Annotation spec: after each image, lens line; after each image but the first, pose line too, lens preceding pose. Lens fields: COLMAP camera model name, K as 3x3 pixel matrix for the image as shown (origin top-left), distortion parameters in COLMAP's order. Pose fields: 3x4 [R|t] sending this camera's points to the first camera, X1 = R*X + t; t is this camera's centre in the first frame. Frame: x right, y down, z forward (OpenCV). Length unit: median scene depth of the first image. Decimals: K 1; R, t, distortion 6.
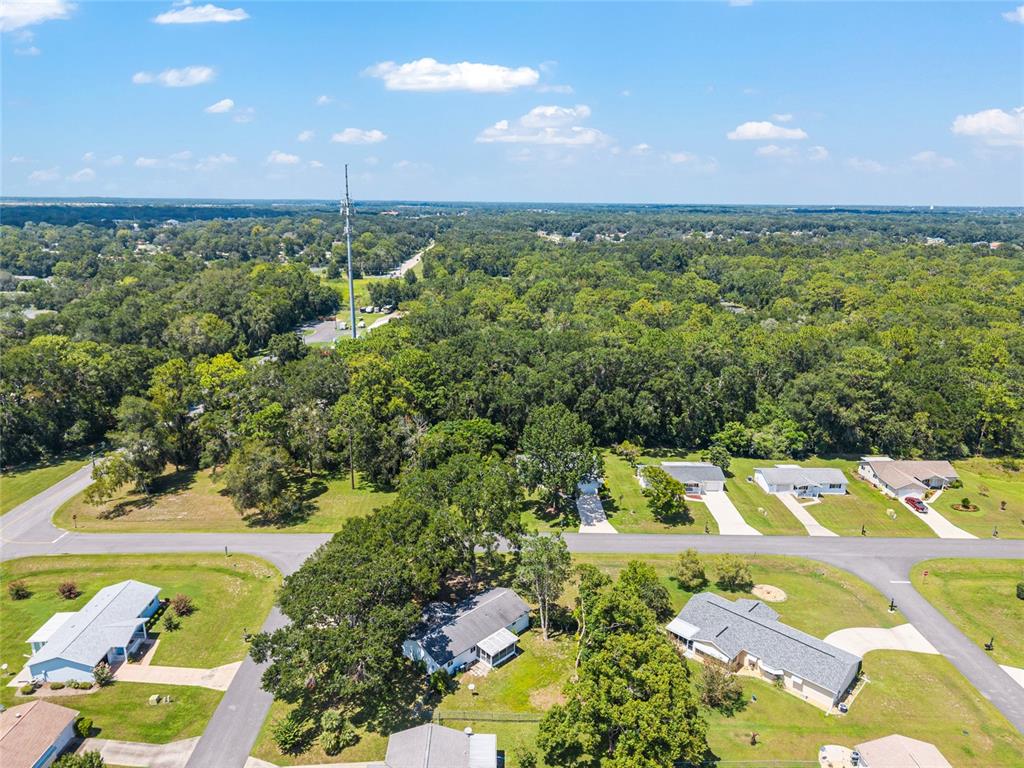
lens RADIAL K [[685.1, 0, 512.0], [0, 685.1, 384.0], [0, 0, 1]] dist [0.055473, -0.072728]
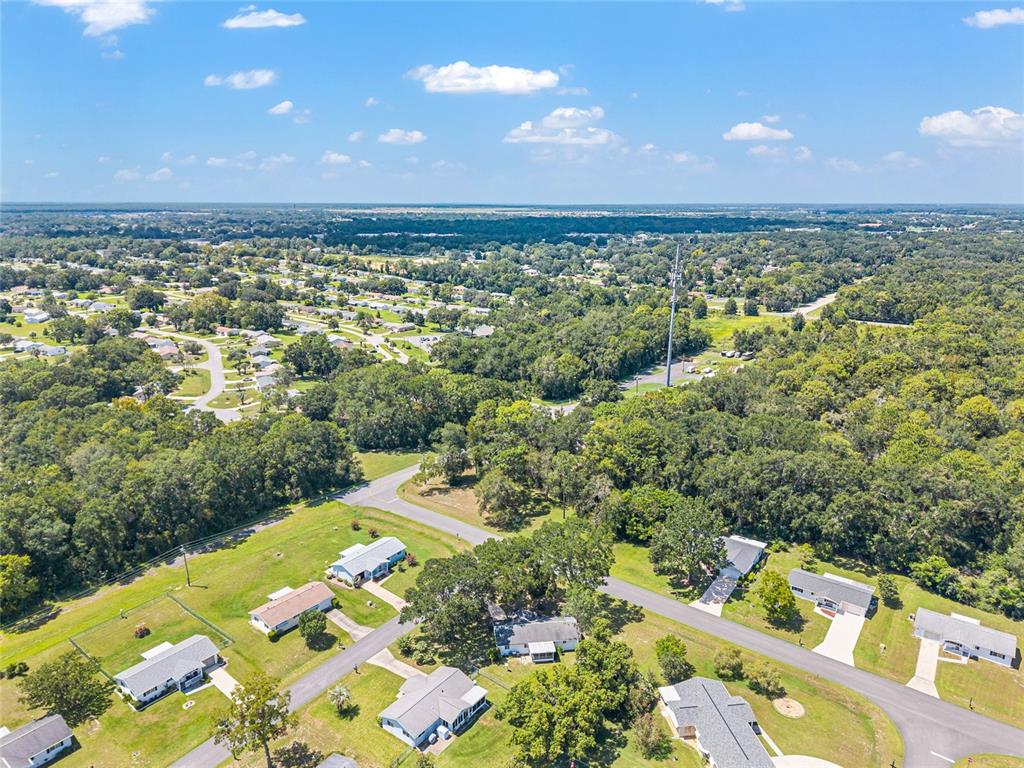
lens RADIAL K [[685.1, 0, 512.0], [0, 685.1, 384.0], [0, 0, 1]] dist [0.055473, -0.072728]
pose [[0.789694, 0.155756, -0.593400, 0.484694], [-0.158734, 0.986173, 0.047609, -0.169407], [0.592610, 0.056597, 0.803499, -0.186027]]
